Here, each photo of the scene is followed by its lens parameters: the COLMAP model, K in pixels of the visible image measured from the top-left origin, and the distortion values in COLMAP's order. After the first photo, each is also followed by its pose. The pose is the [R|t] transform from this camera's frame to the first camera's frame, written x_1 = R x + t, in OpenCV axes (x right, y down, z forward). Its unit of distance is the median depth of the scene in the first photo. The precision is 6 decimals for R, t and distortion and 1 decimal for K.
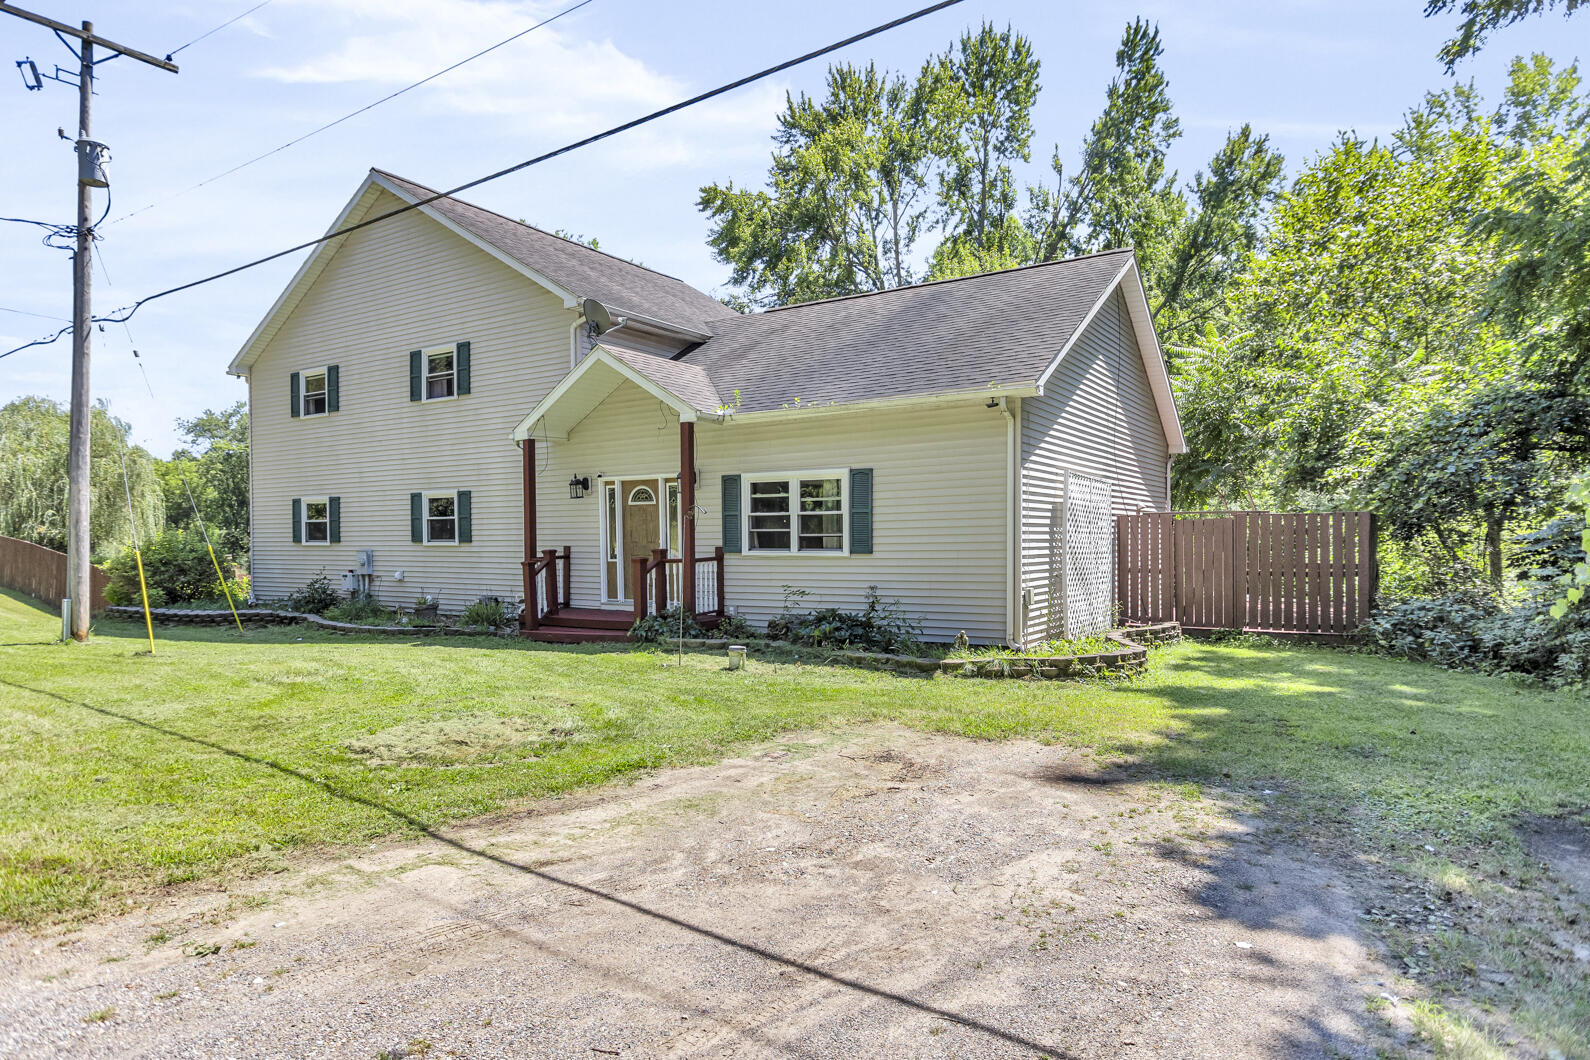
lens RADIAL K [[966.3, 0, 792.4], [0, 966.3, 544.3], [0, 0, 1]] dist [-0.023075, -0.001991]
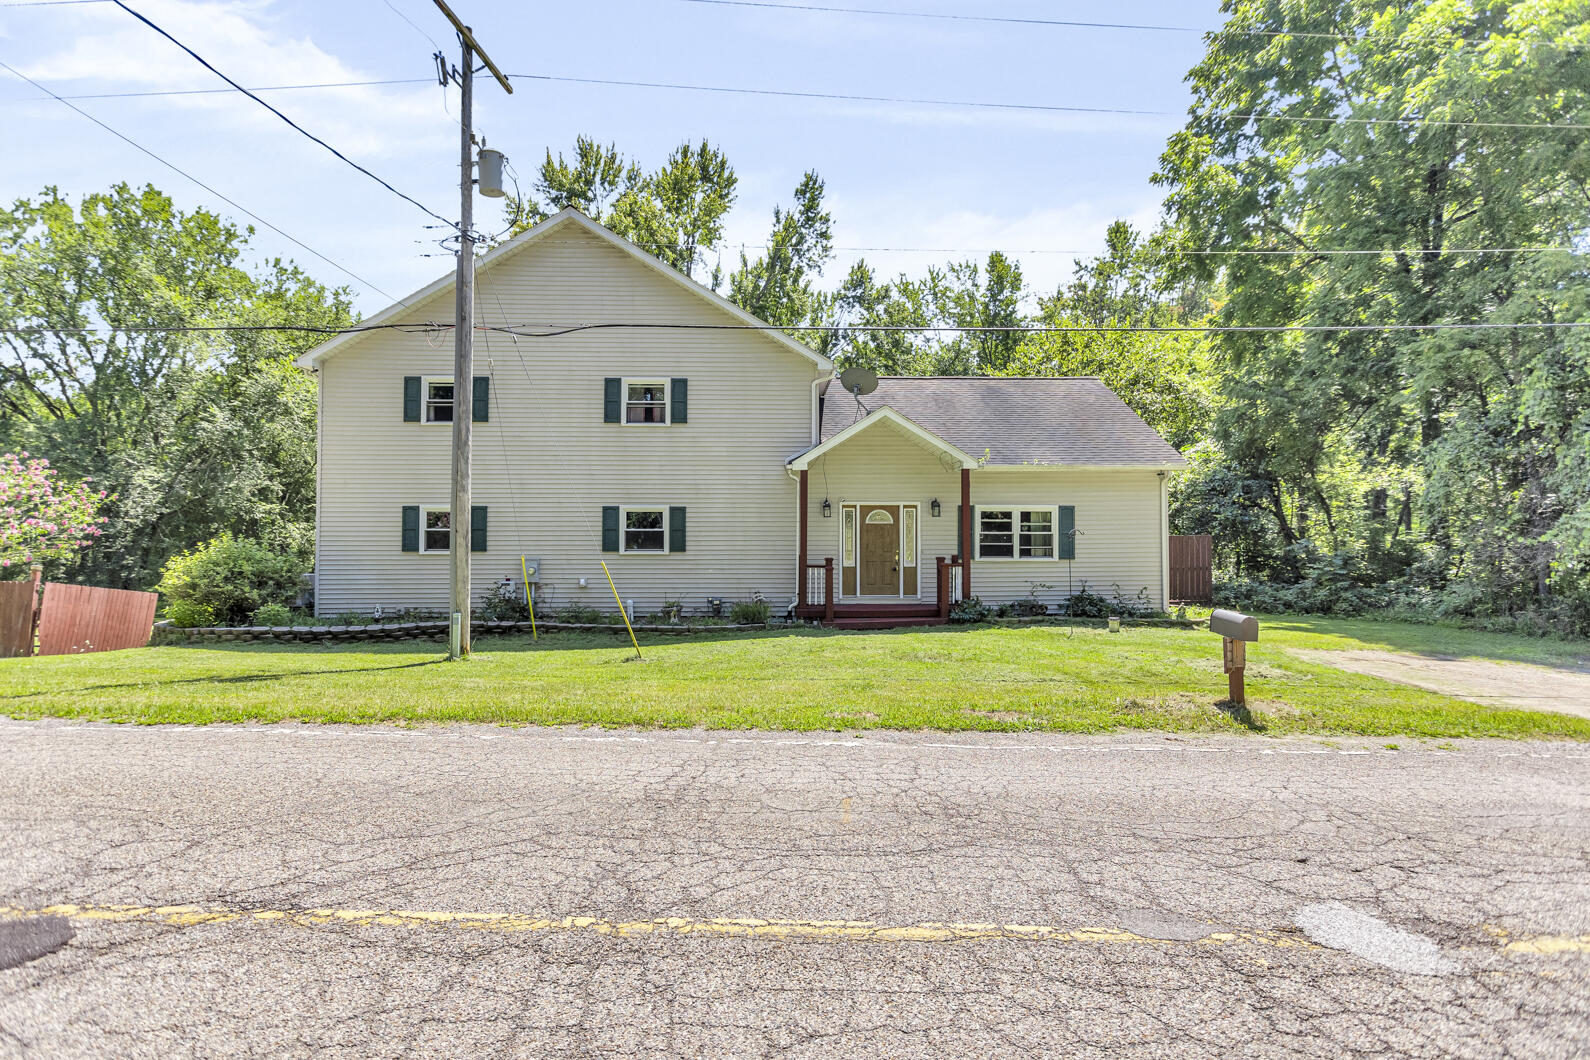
lens RADIAL K [[857.0, 0, 792.9], [0, 857.0, 522.5], [0, 0, 1]] dist [-0.028124, -0.000127]
pose [[0.809464, 0.021097, 0.586790, -0.918173], [-0.000423, 0.999375, -0.035349, -0.000875], [-0.587169, 0.028365, 0.808967, 0.106687]]
